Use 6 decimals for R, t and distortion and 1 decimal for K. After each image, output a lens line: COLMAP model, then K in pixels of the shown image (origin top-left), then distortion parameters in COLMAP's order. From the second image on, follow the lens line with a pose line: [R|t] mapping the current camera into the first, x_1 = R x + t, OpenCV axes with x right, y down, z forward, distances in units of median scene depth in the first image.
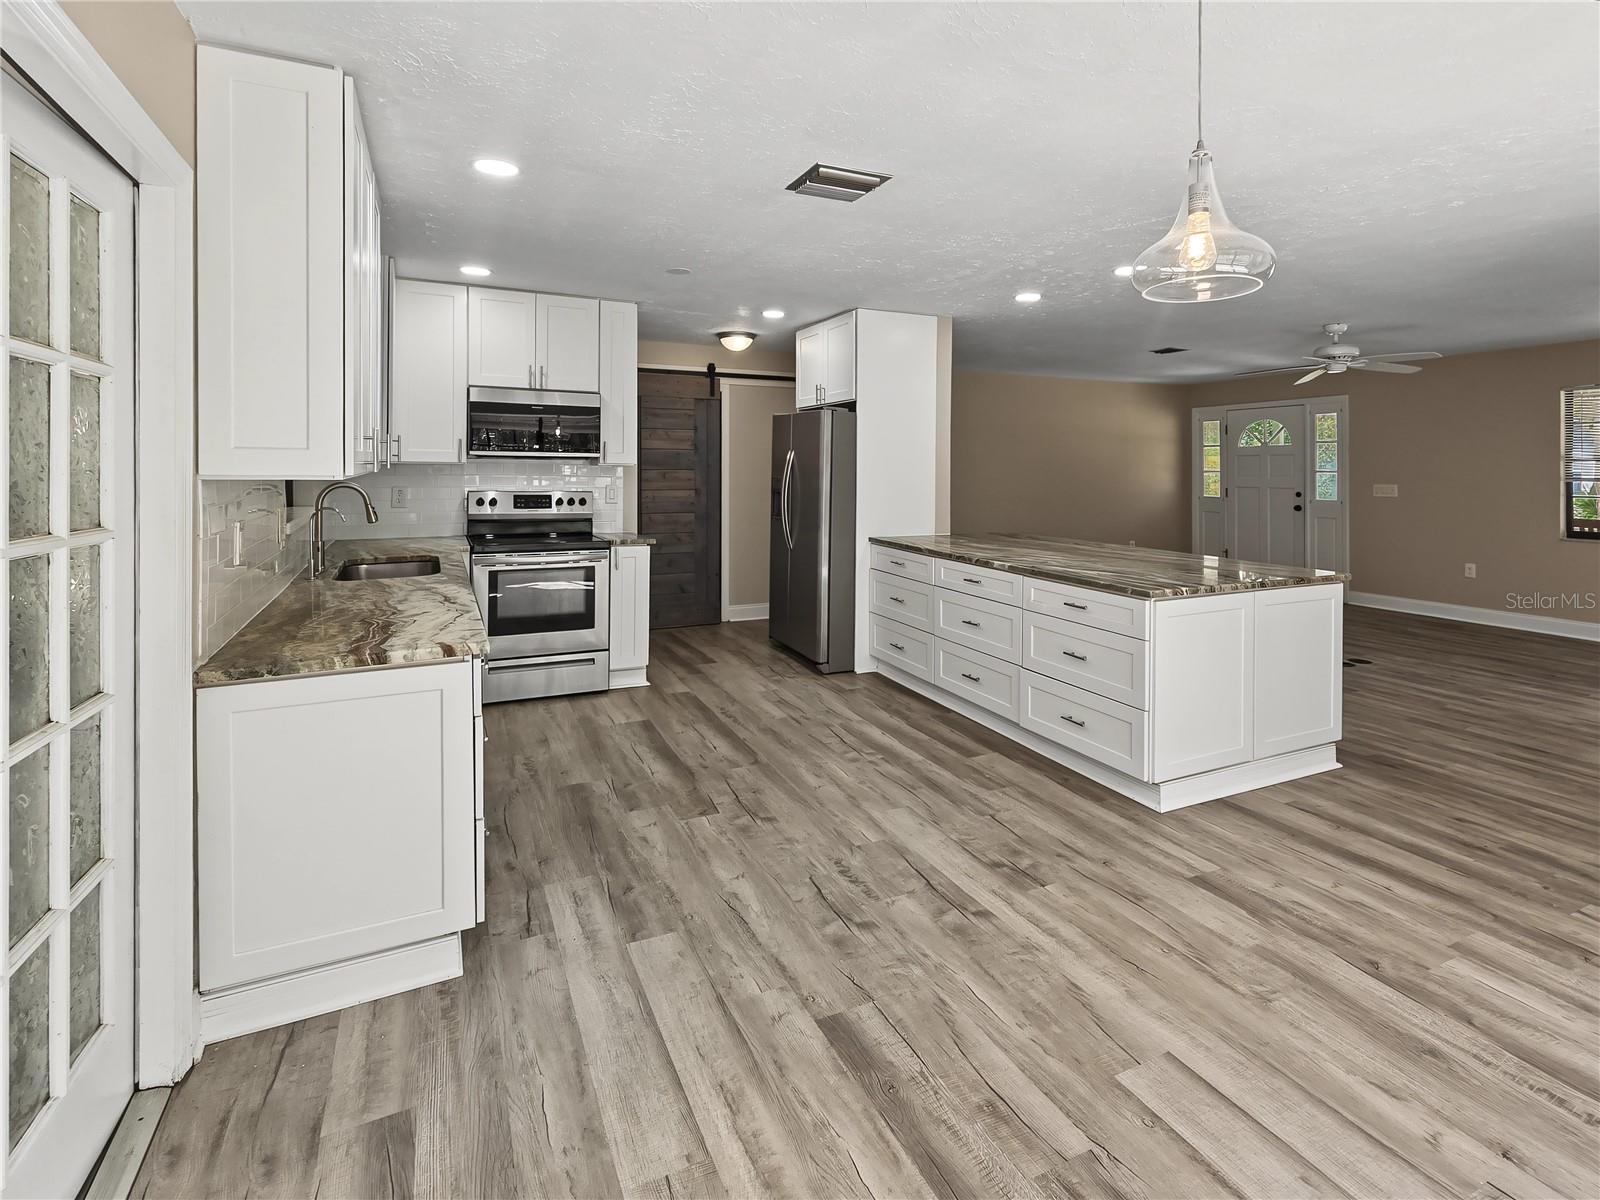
lens RADIAL K [[781.3, 0, 807.6], [0, 781.3, 468.4], [0, 0, 1]] dist [0.003045, 0.000601]
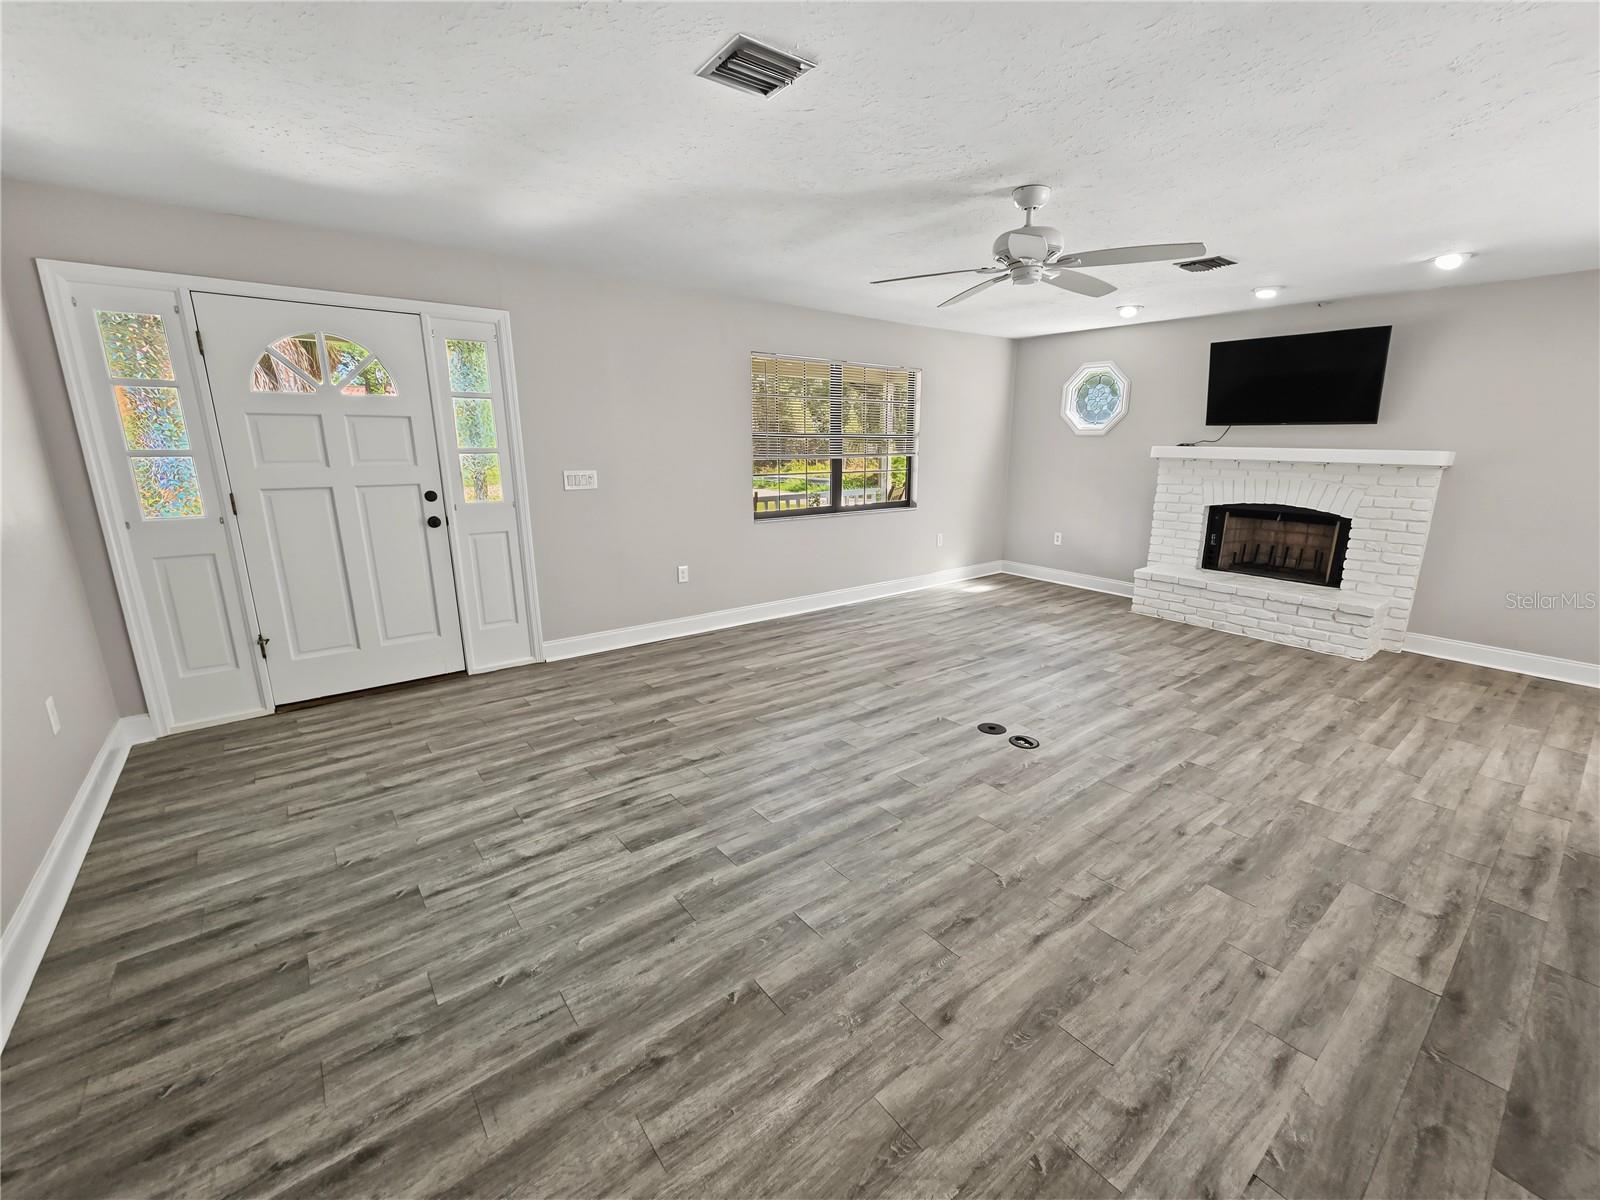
lens RADIAL K [[662.4, 0, 800.0], [0, 662.4, 600.0], [0, 0, 1]] dist [0.001005, 0.000007]
pose [[-0.222932, -0.237703, 0.945409, 0.231311], [-0.010654, 0.970352, 0.241462, -0.015903], [-0.974776, 0.043758, -0.218854, 1.484269]]
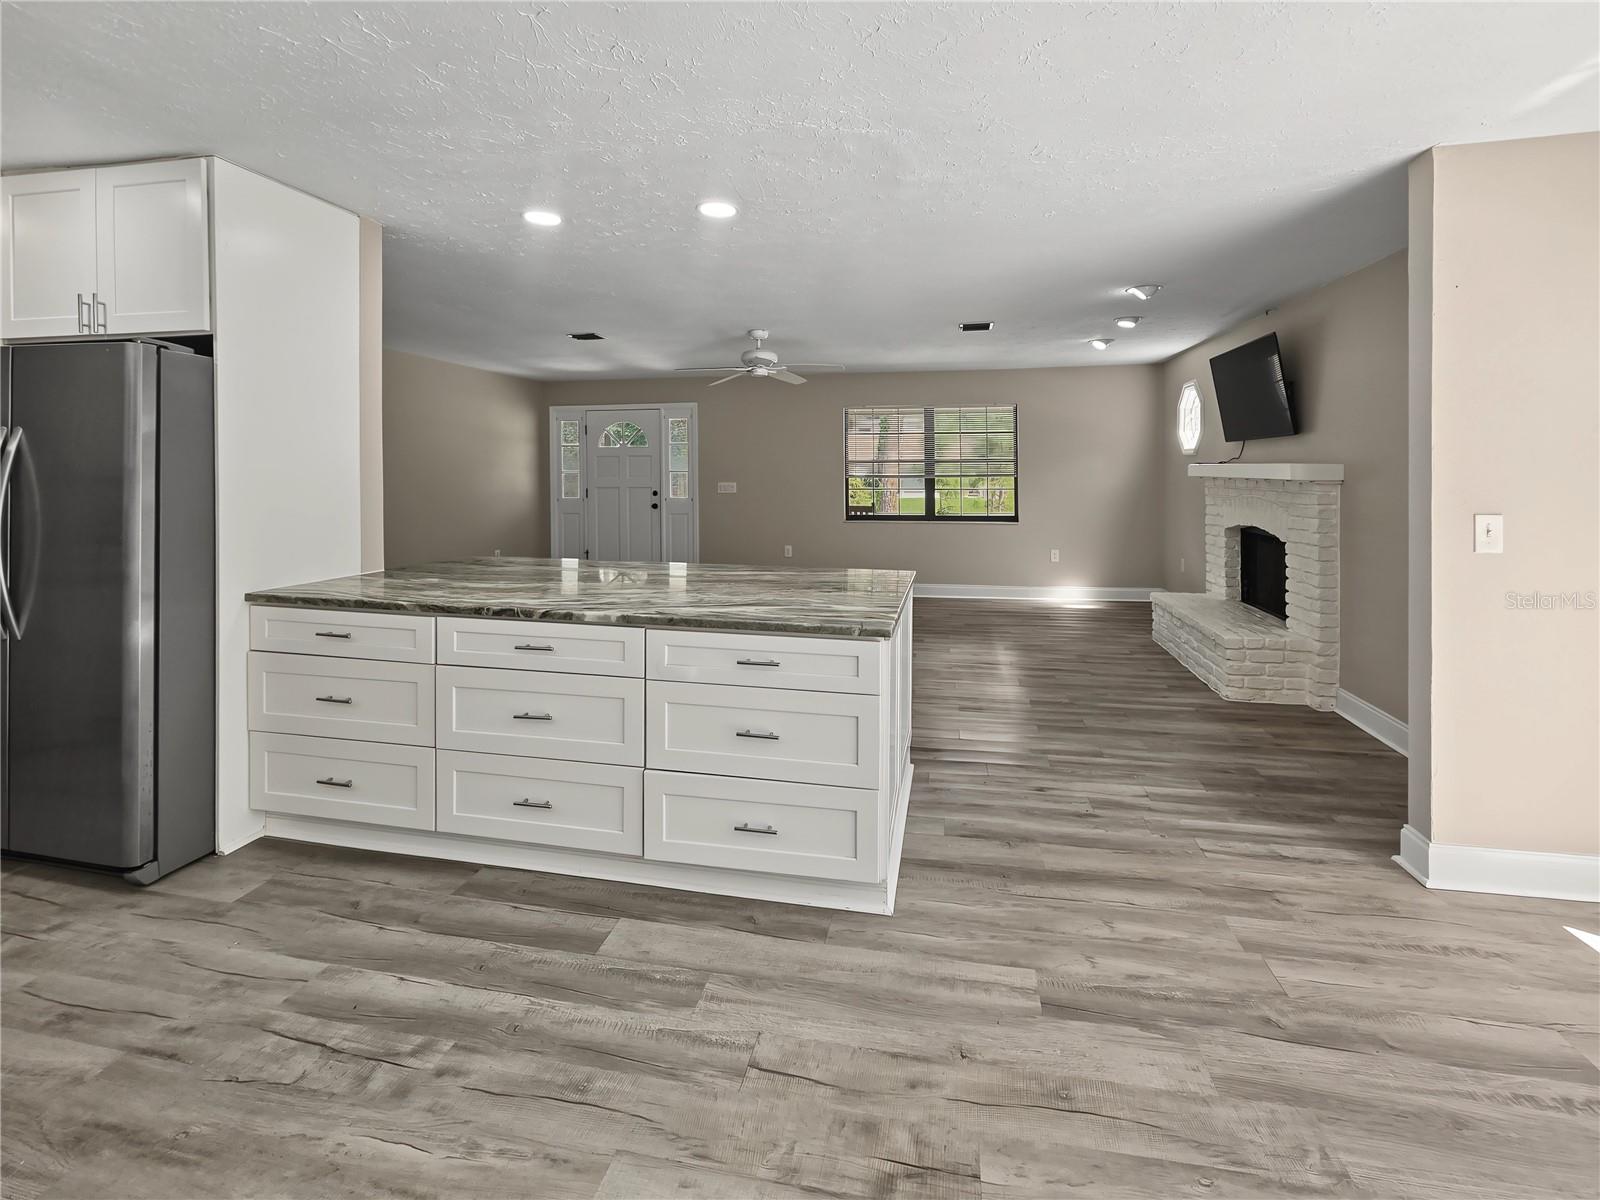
lens RADIAL K [[740.8, 0, 805.2], [0, 740.8, 485.0], [0, 0, 1]] dist [0.001981, 0.000660]
pose [[0.590247, -0.016955, 0.807045, -0.111713], [0.001779, 0.999804, 0.019703, 0.004628], [-0.807221, -0.010194, 0.590162, 0.417120]]
